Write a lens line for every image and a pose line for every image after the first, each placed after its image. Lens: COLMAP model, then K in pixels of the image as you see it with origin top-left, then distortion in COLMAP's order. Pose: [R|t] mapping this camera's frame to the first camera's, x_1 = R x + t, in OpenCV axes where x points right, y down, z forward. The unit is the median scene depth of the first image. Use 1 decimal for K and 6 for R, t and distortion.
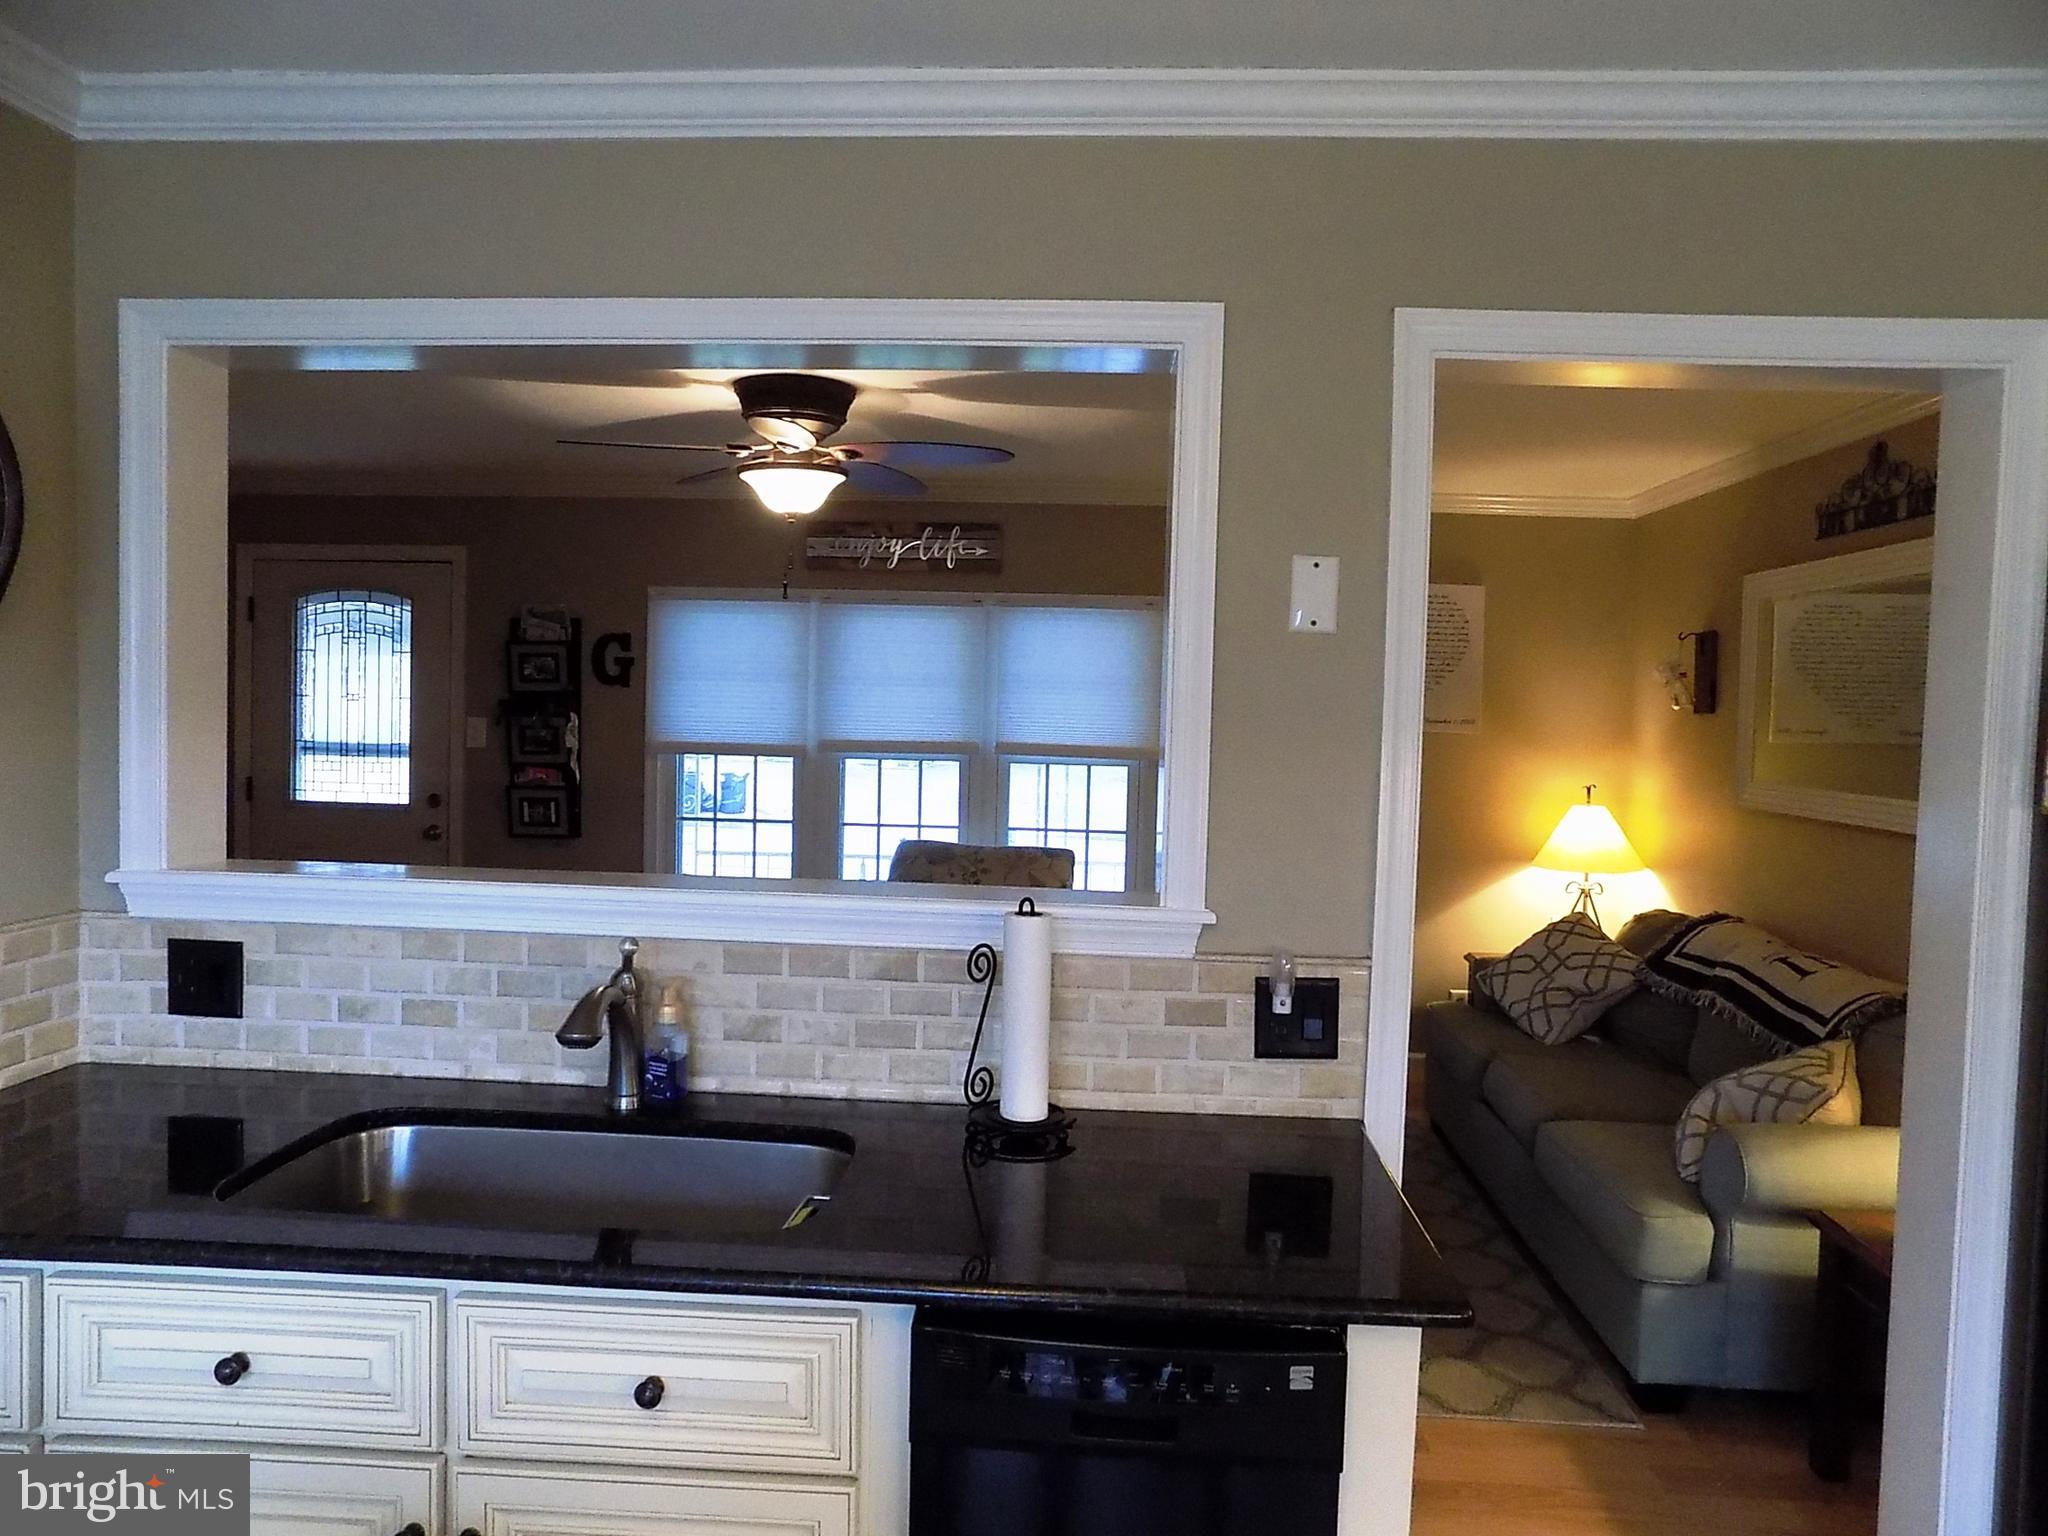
lens RADIAL K [[1379.9, 0, 1033.8], [0, 1379.9, 754.9], [0, 0, 1]] dist [-0.083077, 0.090146]
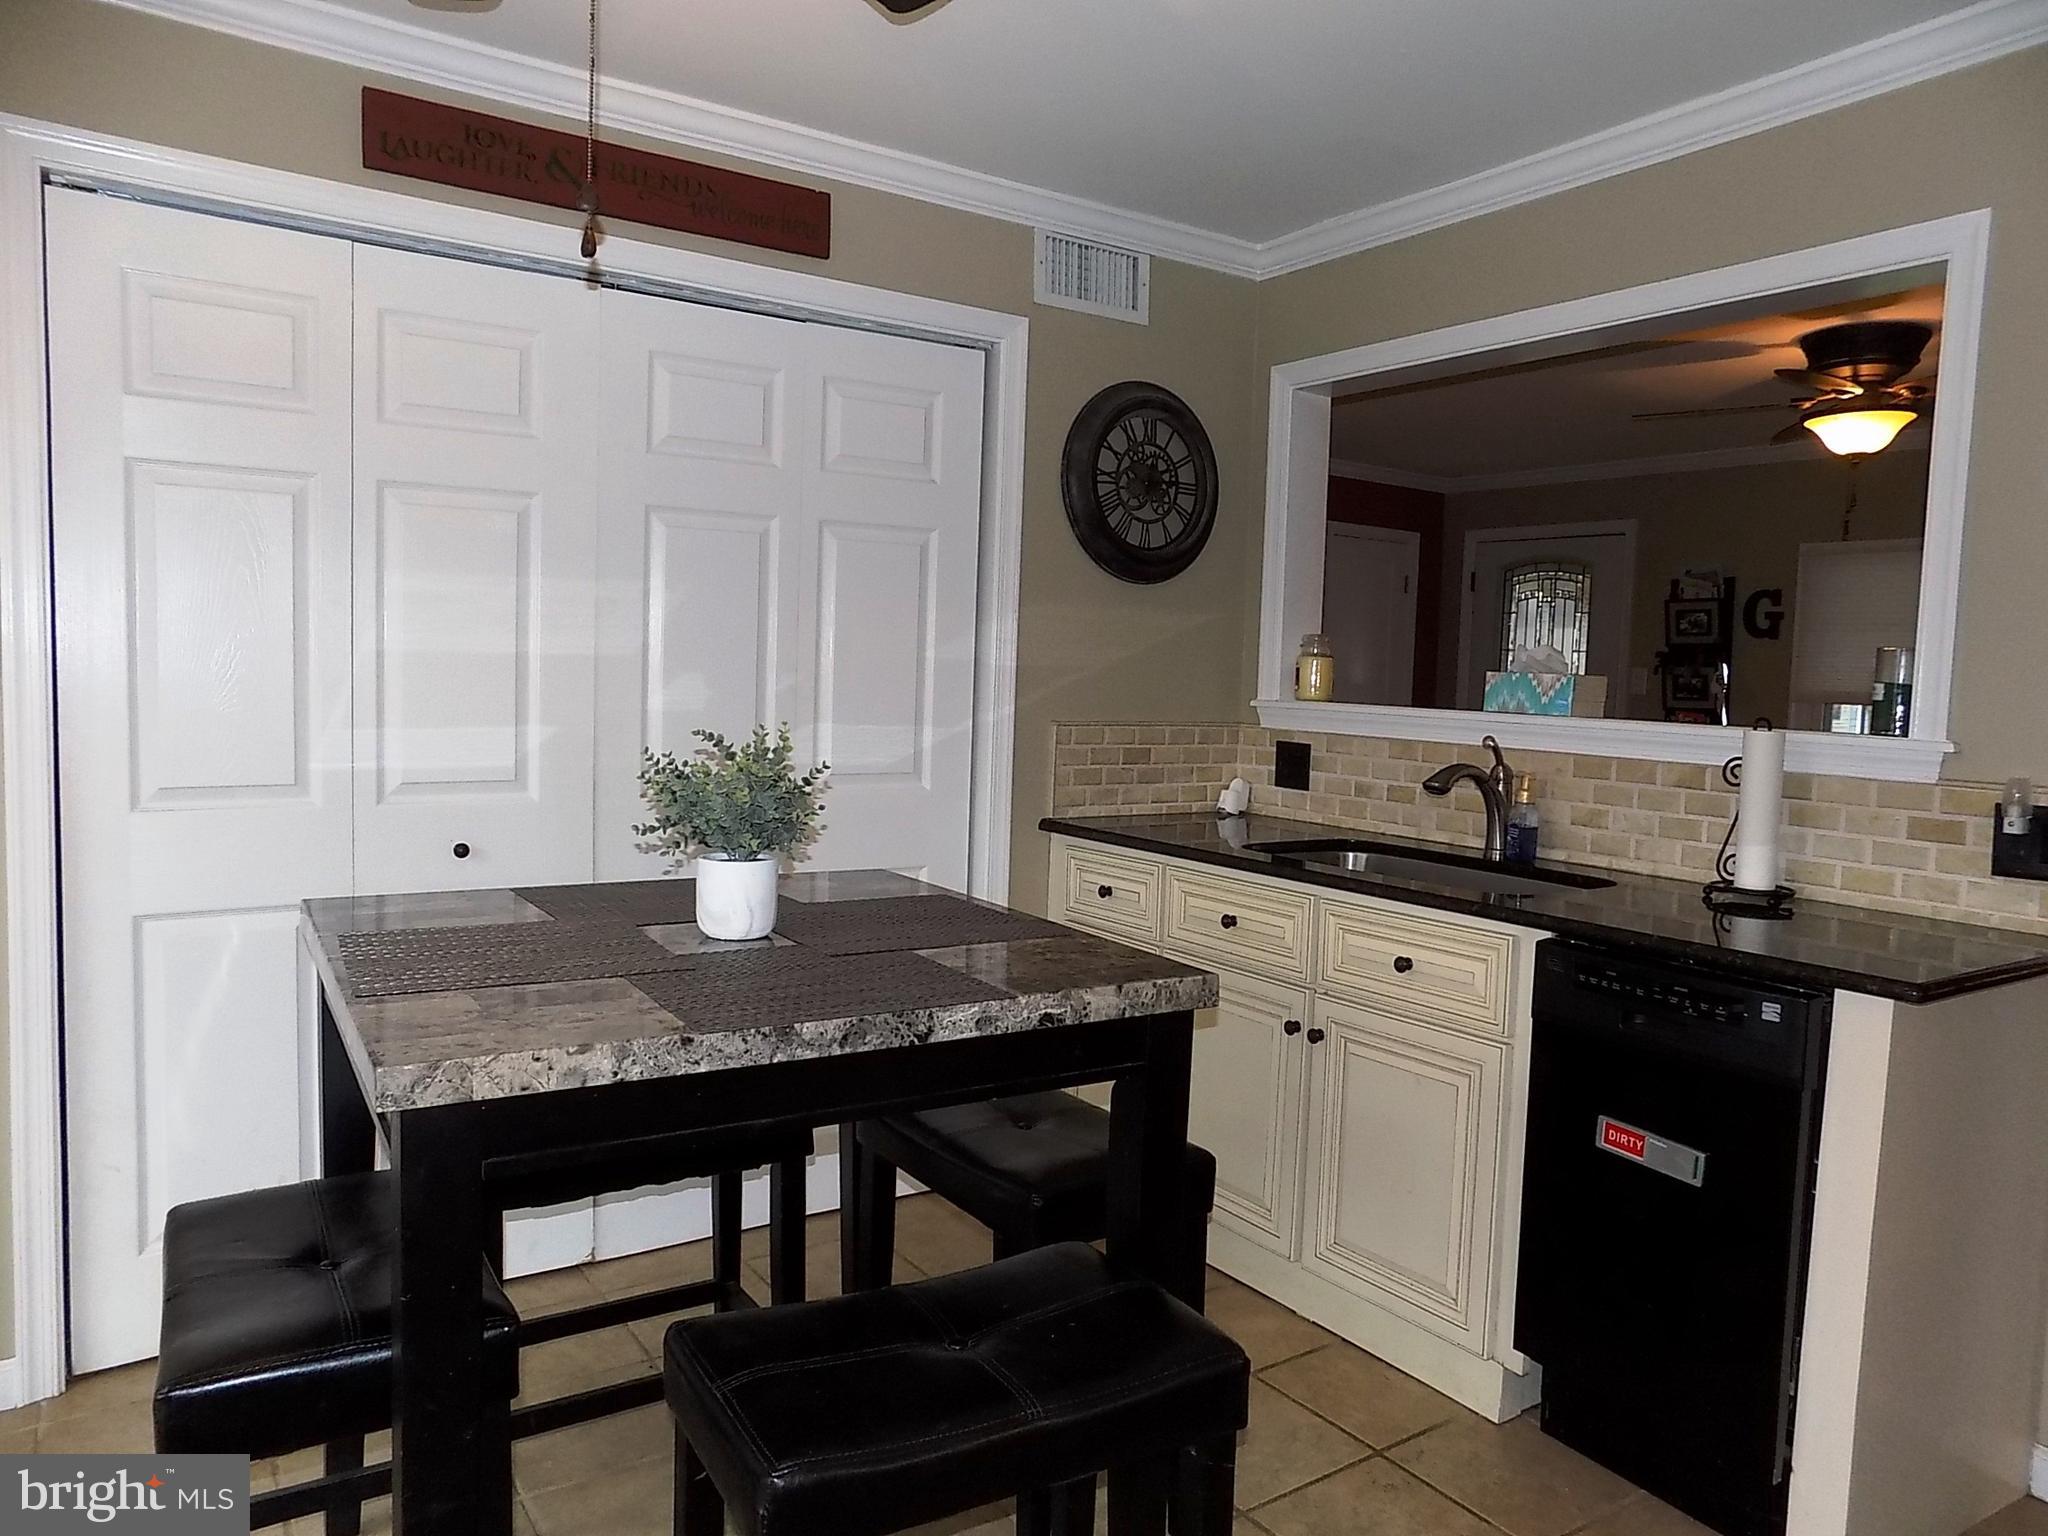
lens RADIAL K [[1379.9, 0, 1033.8], [0, 1379.9, 754.9], [0, 0, 1]] dist [-0.083077, 0.090146]
pose [[0.613278, 0.047932, -0.788412, 0.534893], [-0.050495, 0.998494, 0.021427, 0.134765], [0.788252, 0.026670, 0.614775, -0.294441]]
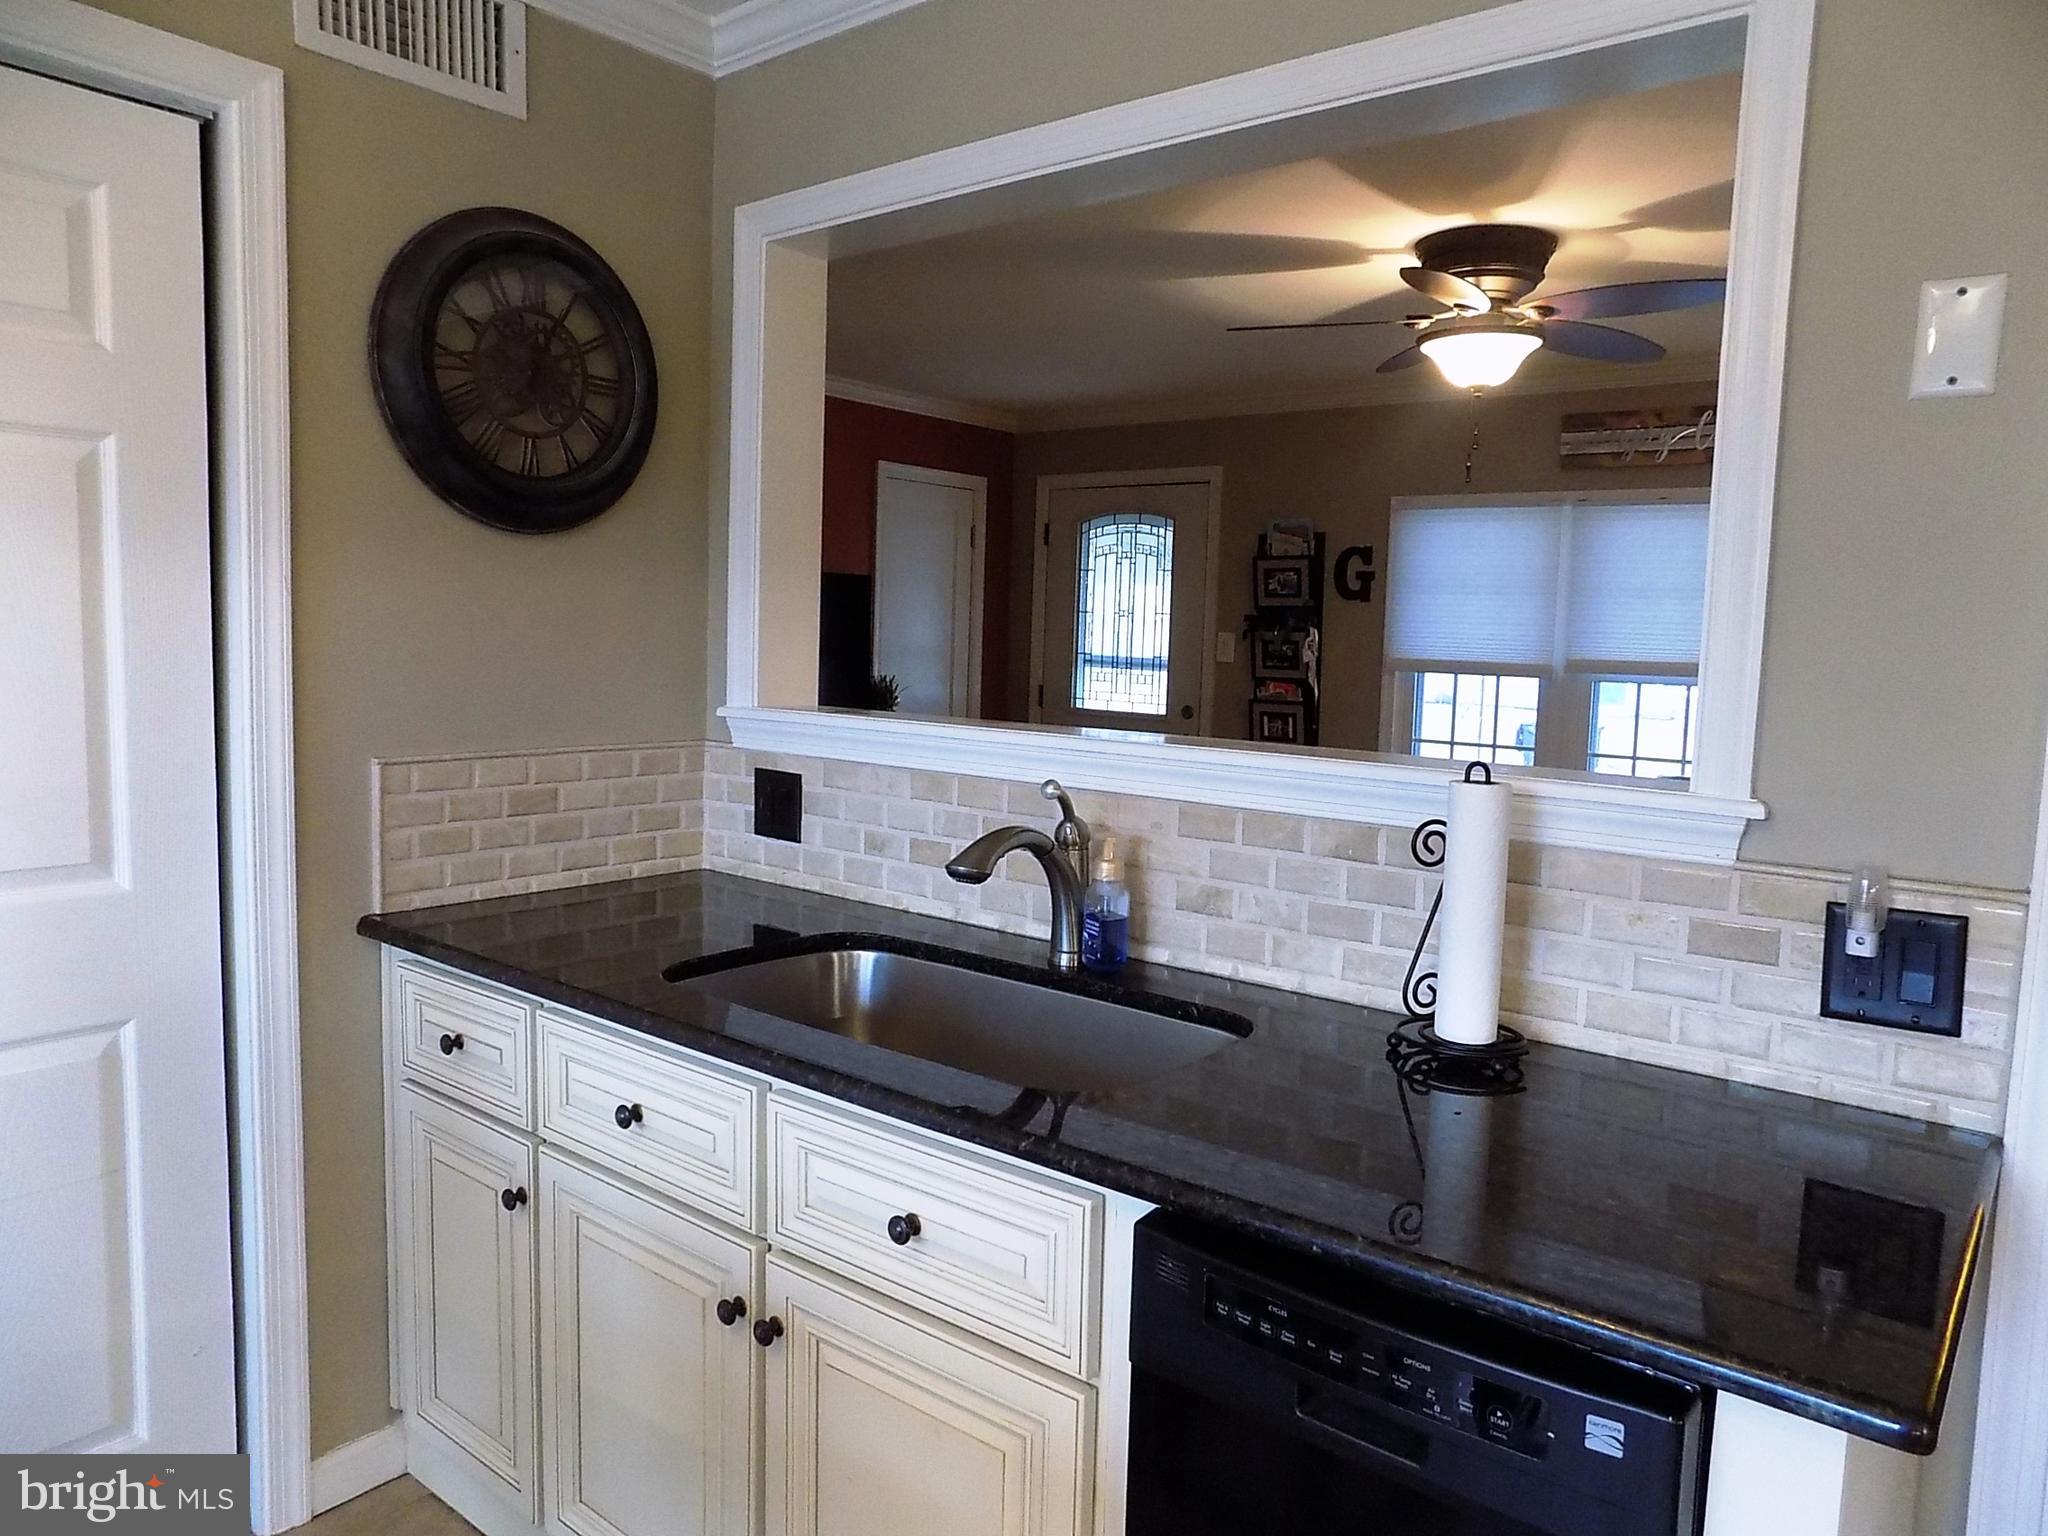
lens RADIAL K [[1379.9, 0, 1033.8], [0, 1379.9, 754.9], [0, 0, 1]] dist [-0.083077, 0.090146]
pose [[0.815364, 0.051791, -0.576628, 0.220497], [-0.032299, 0.998509, 0.044013, 0.067955], [0.578048, -0.017262, 0.815821, 0.197755]]
